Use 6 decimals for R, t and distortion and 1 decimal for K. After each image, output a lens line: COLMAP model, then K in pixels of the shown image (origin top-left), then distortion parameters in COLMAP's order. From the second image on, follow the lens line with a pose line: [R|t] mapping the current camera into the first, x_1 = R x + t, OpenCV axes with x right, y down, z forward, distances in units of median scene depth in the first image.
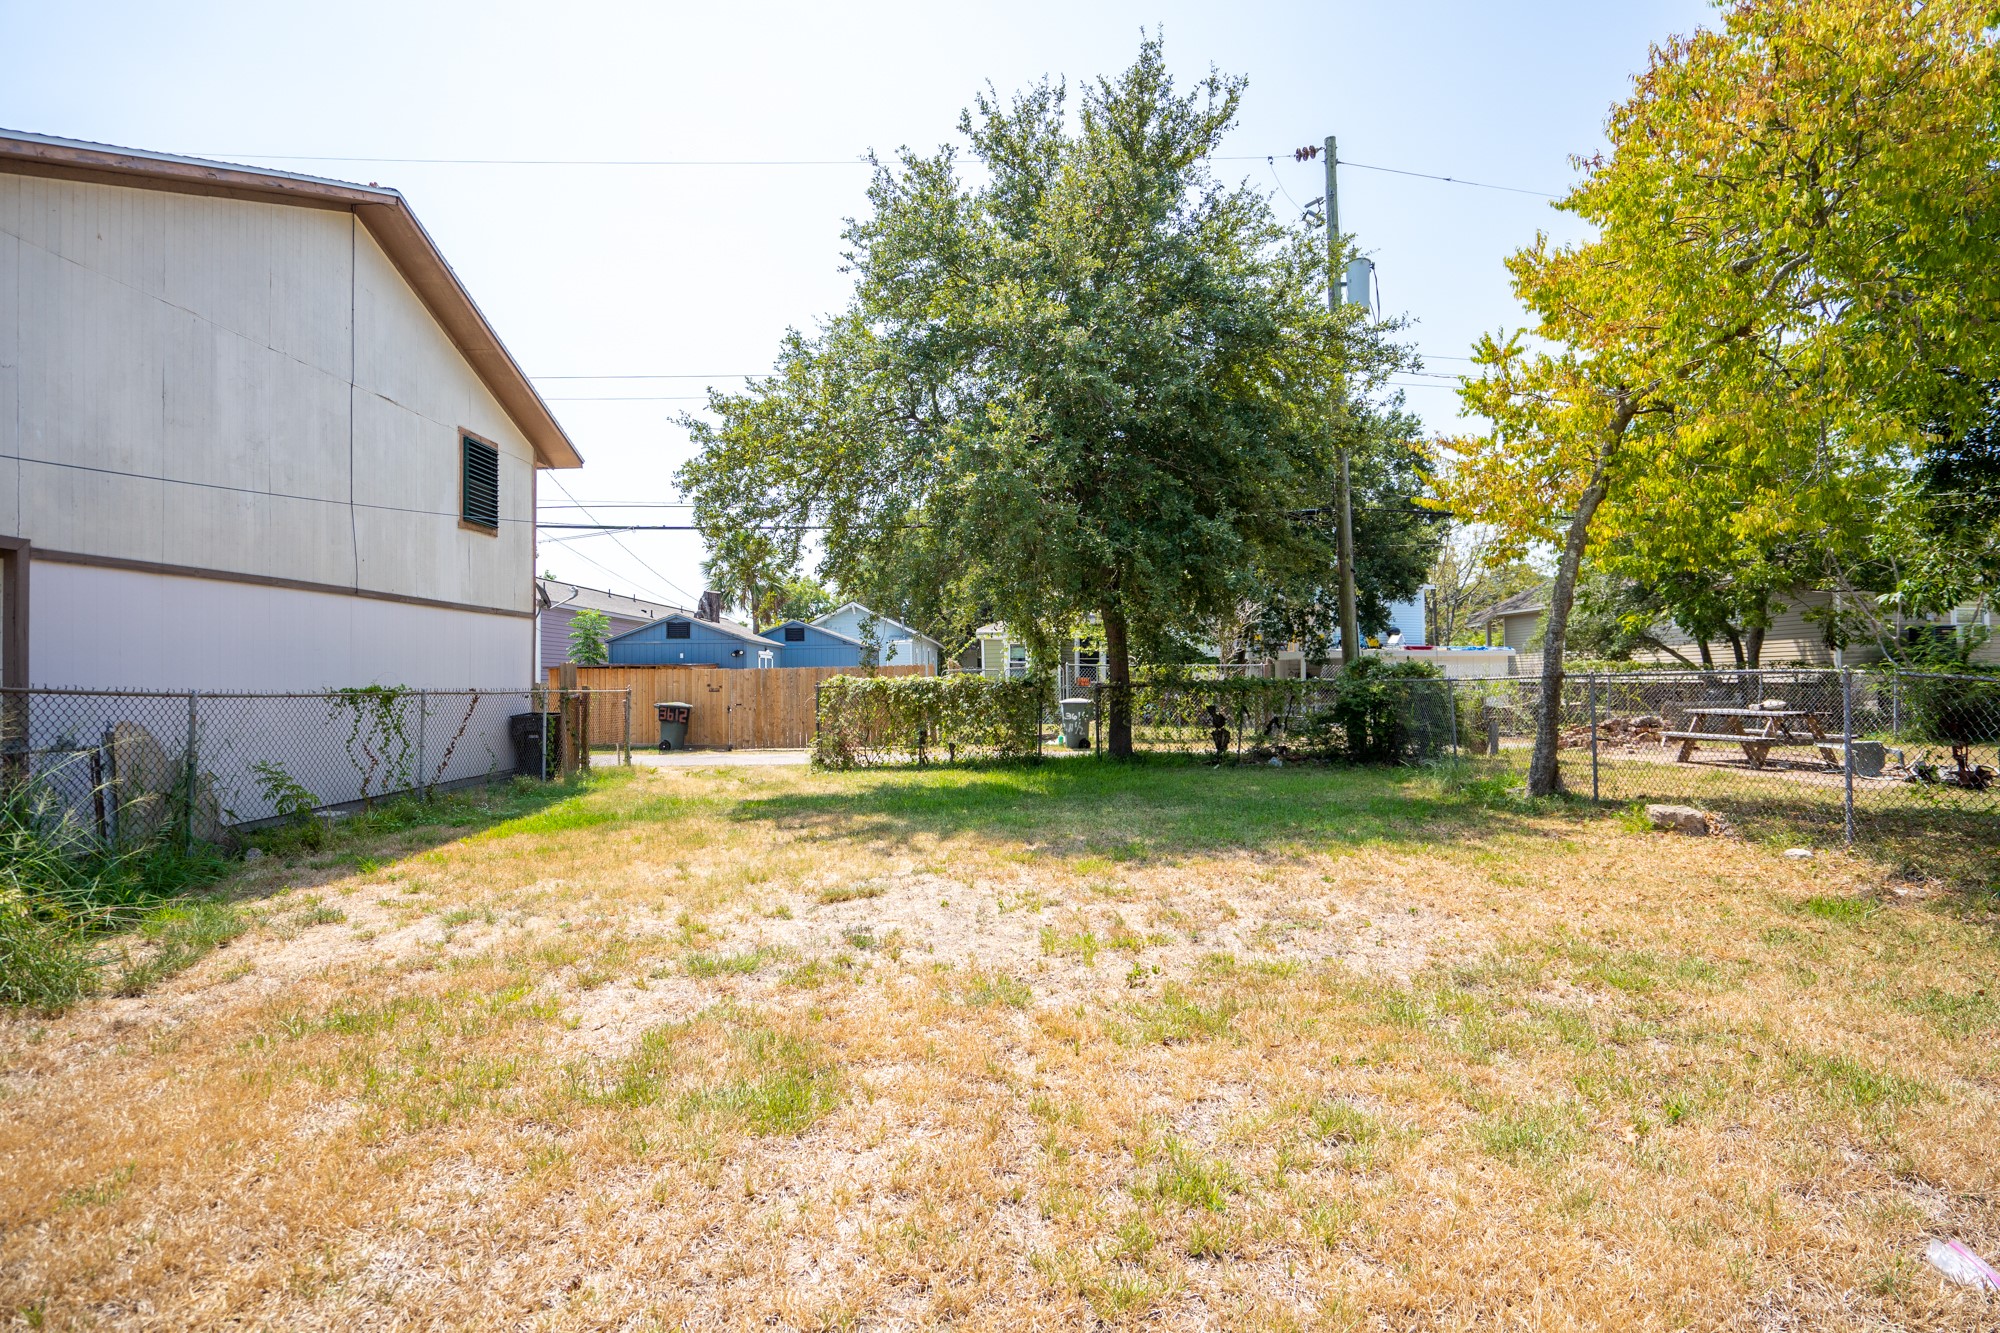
lens RADIAL K [[931.9, 0, 1002.9], [0, 931.9, 670.5], [0, 0, 1]] dist [-0.062523, 0.031868]
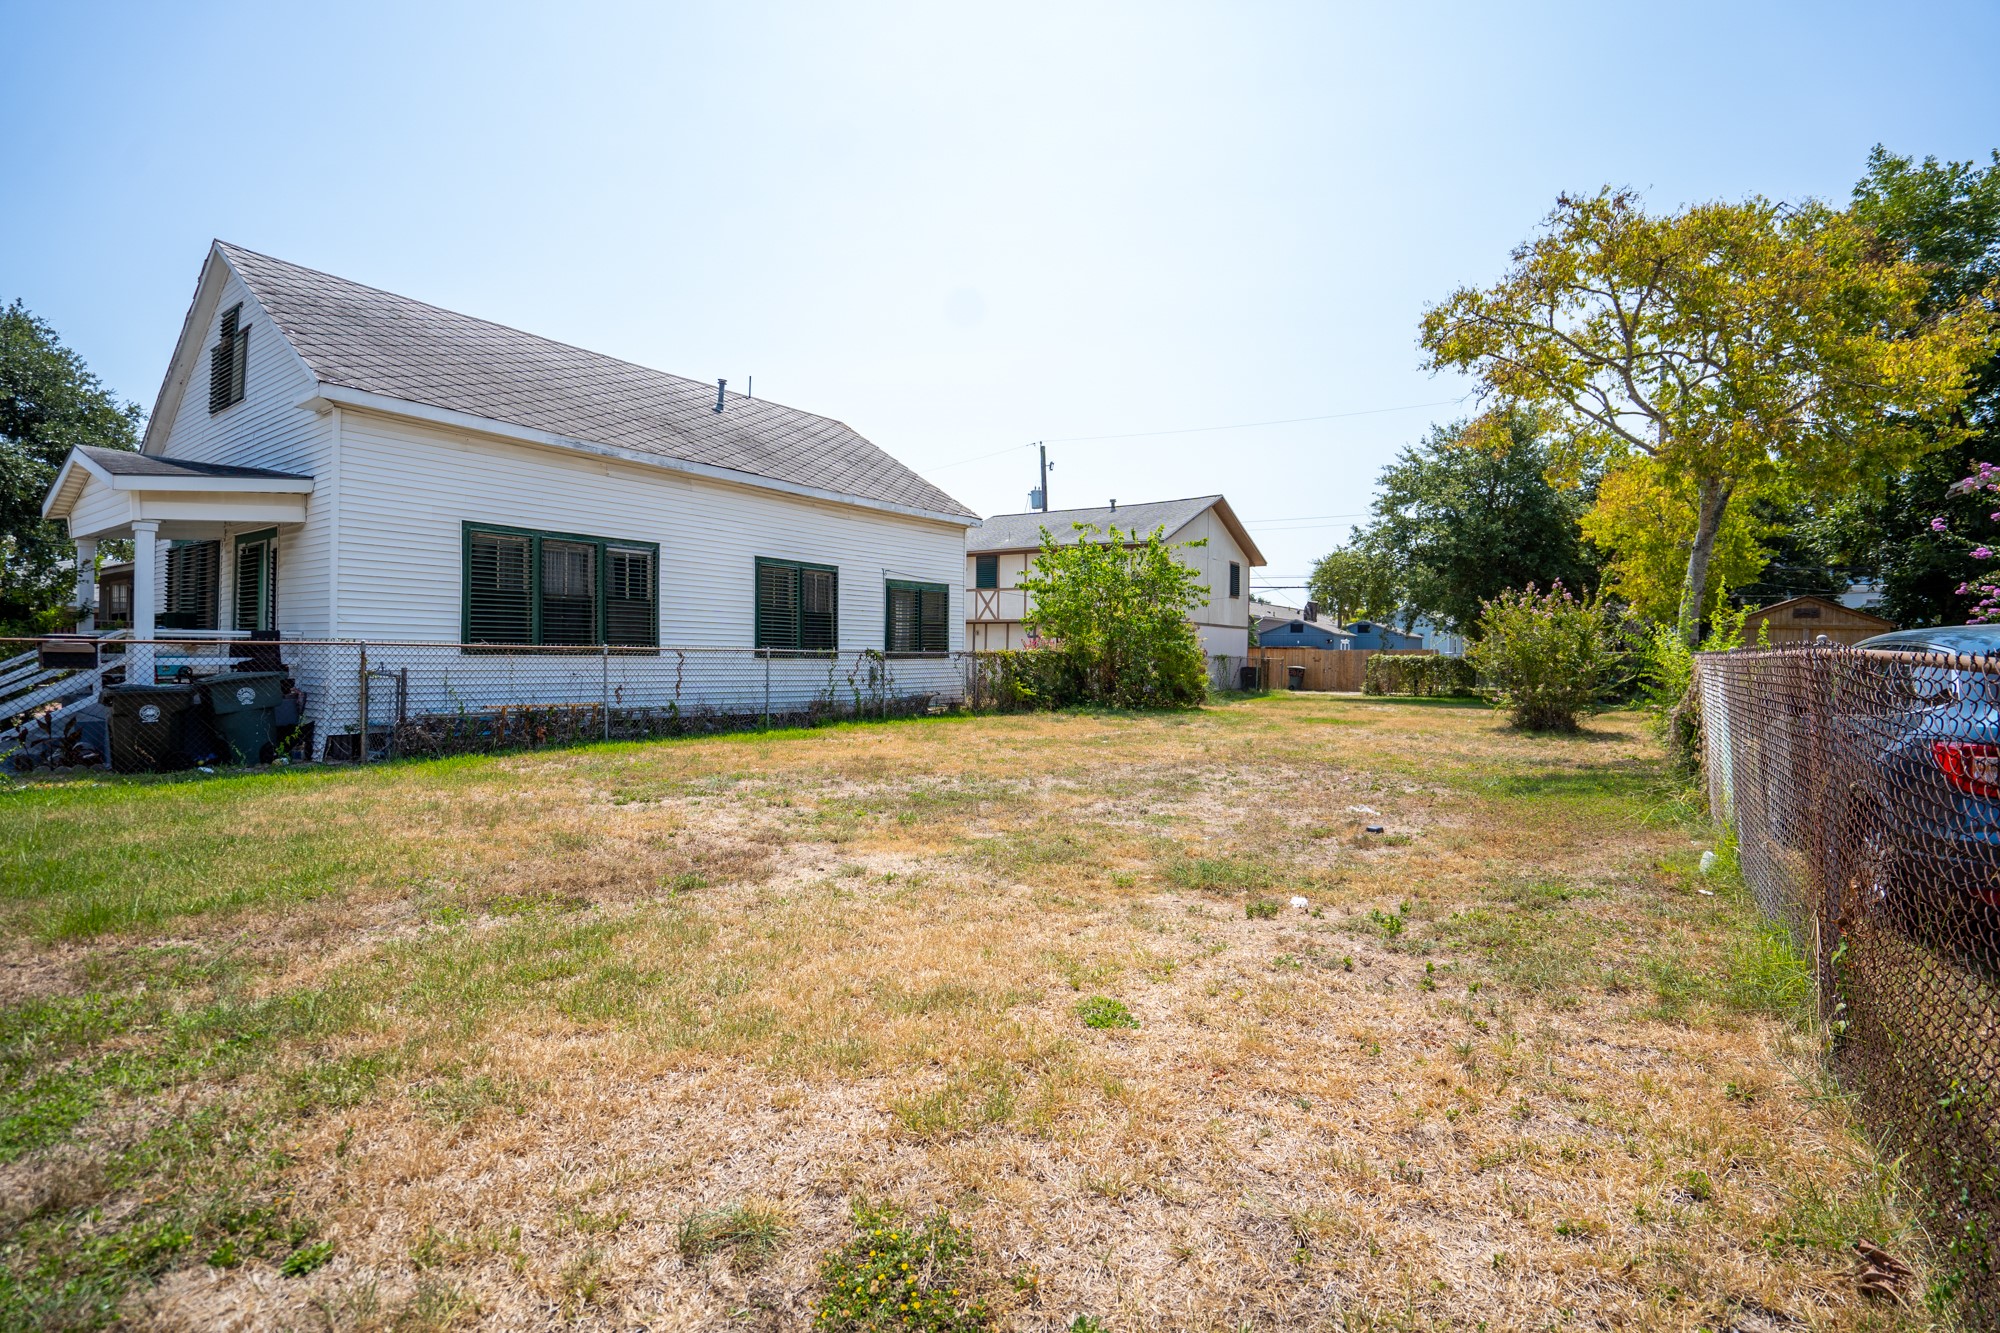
lens RADIAL K [[931.9, 0, 1002.9], [0, 931.9, 670.5], [0, 0, 1]] dist [-0.062523, 0.031868]
pose [[0.819302, 0.029760, -0.572590, 0.349035], [-0.015203, 0.999429, 0.030191, -0.008717], [0.573161, -0.016030, 0.819286, -1.290920]]
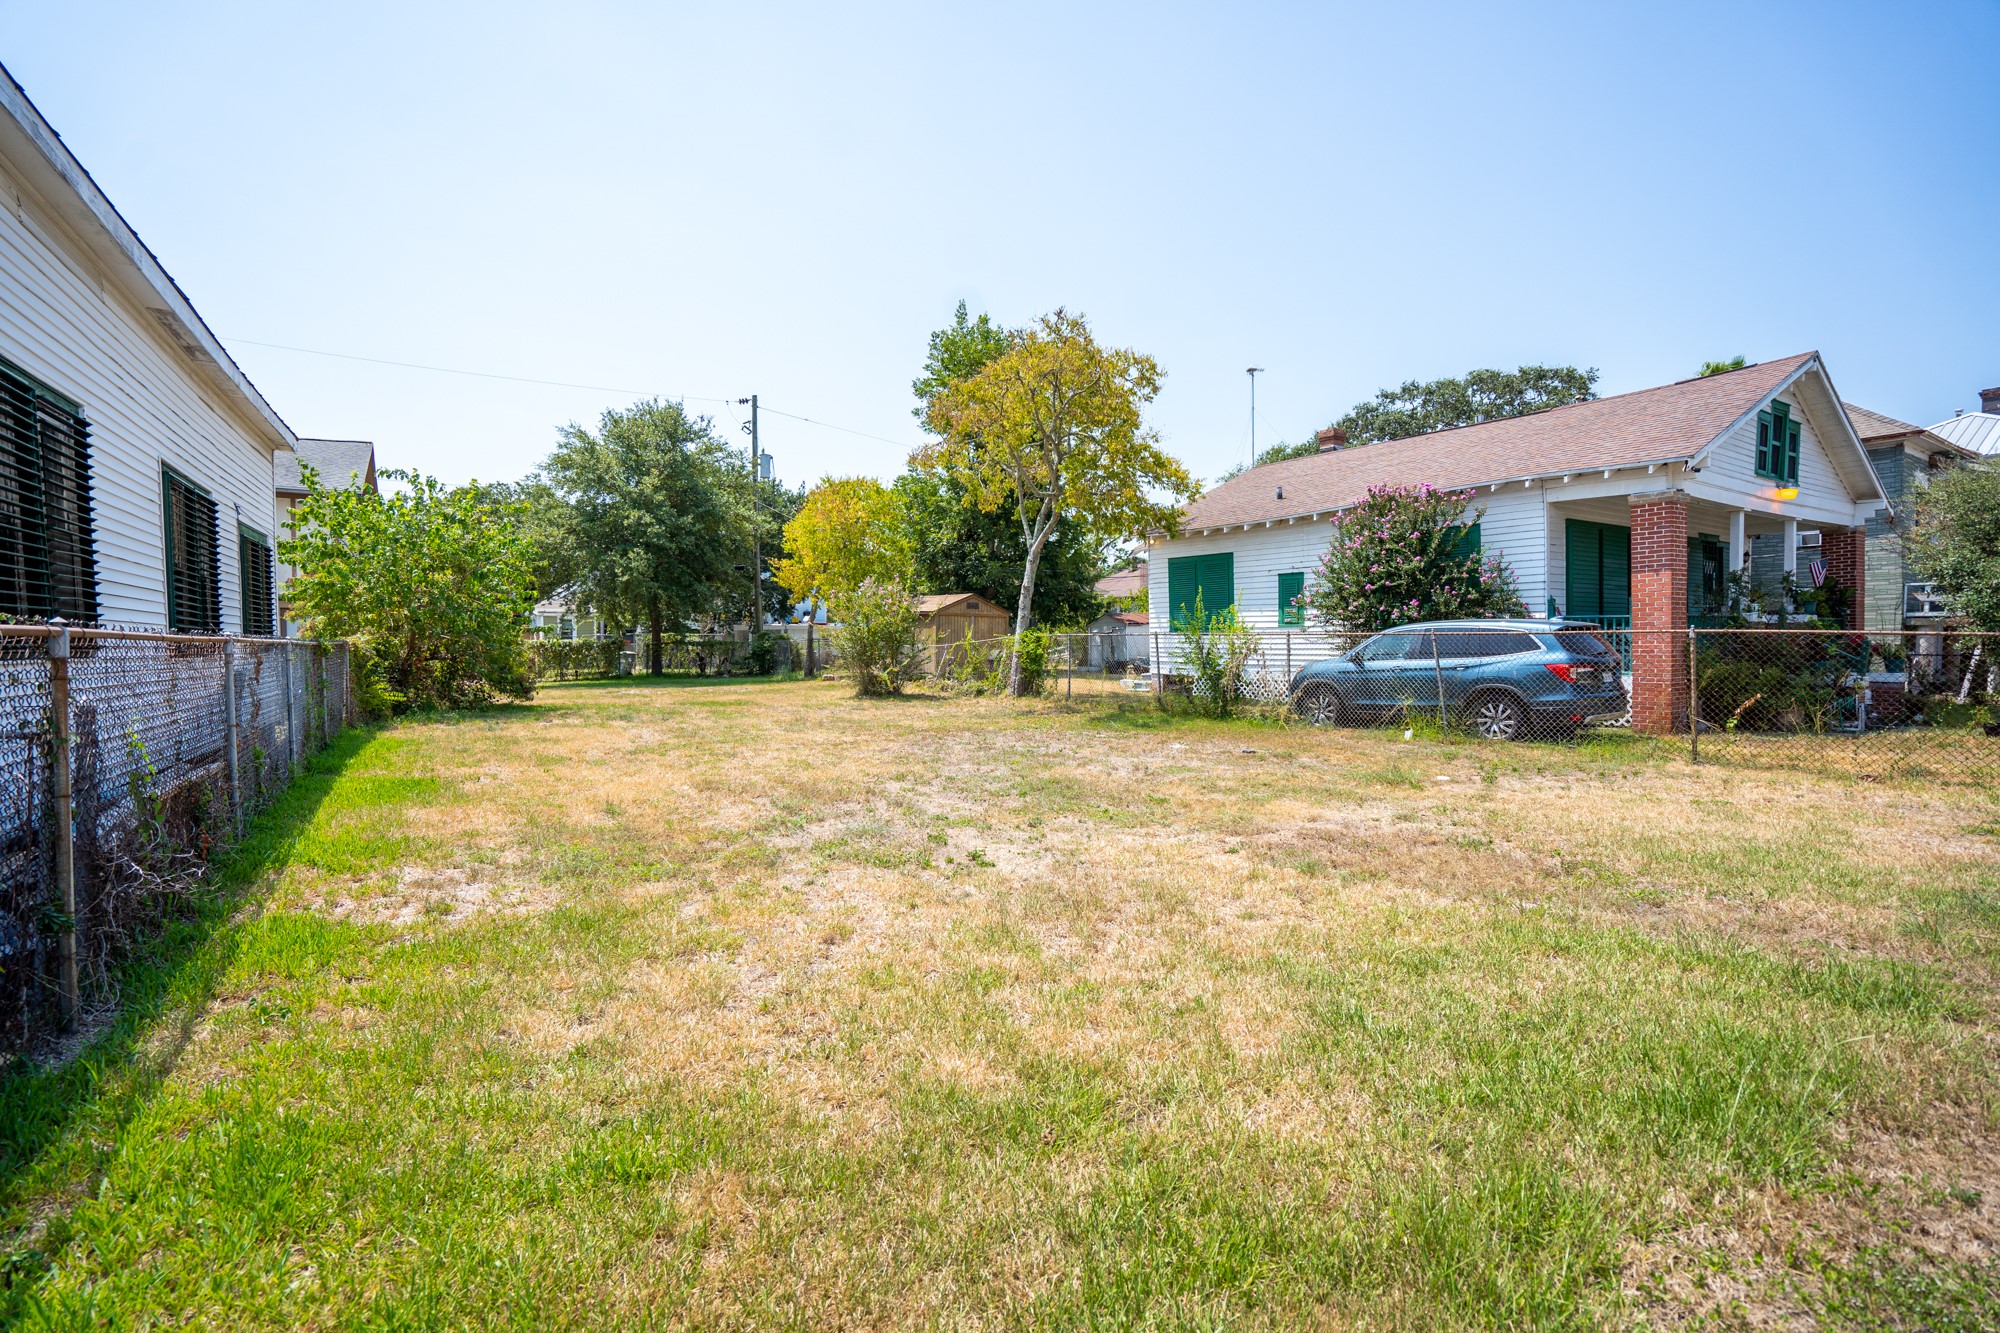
lens RADIAL K [[931.9, 0, 1002.9], [0, 931.9, 670.5], [0, 0, 1]] dist [-0.062523, 0.031868]
pose [[0.852174, -0.010281, 0.523158, -0.325762], [-0.008701, 0.999390, 0.033814, -0.000947], [-0.523187, -0.033367, 0.851565, -1.323194]]
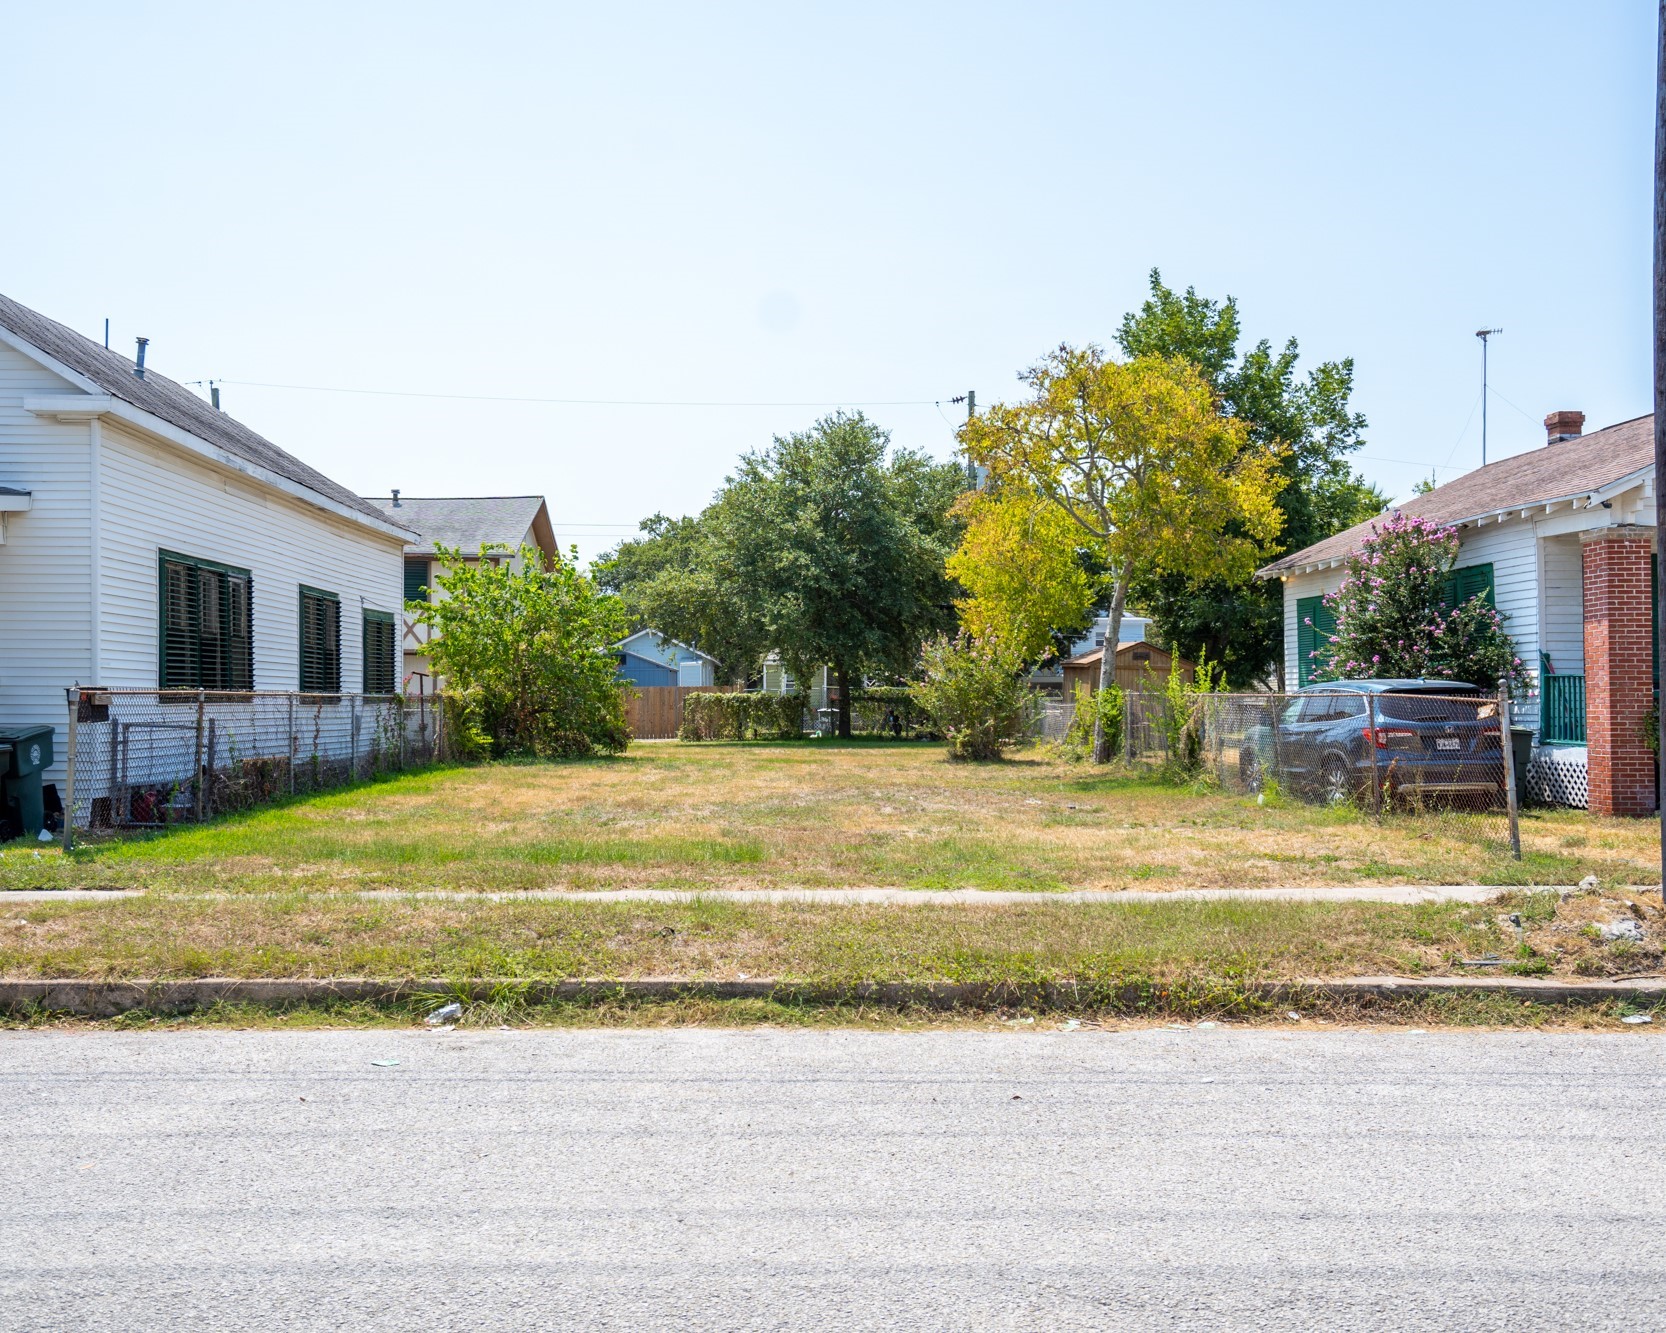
lens RADIAL K [[1489.7, 0, 831.8], [0, 1489.7, 791.3], [0, 0, 1]] dist [-0.010128, -0.007423]
pose [[0.999045, 0.010805, 0.042339, -0.026793], [-0.013774, 0.997418, 0.070481, -0.011044], [-0.041468, -0.070997, 0.996614, -2.037811]]
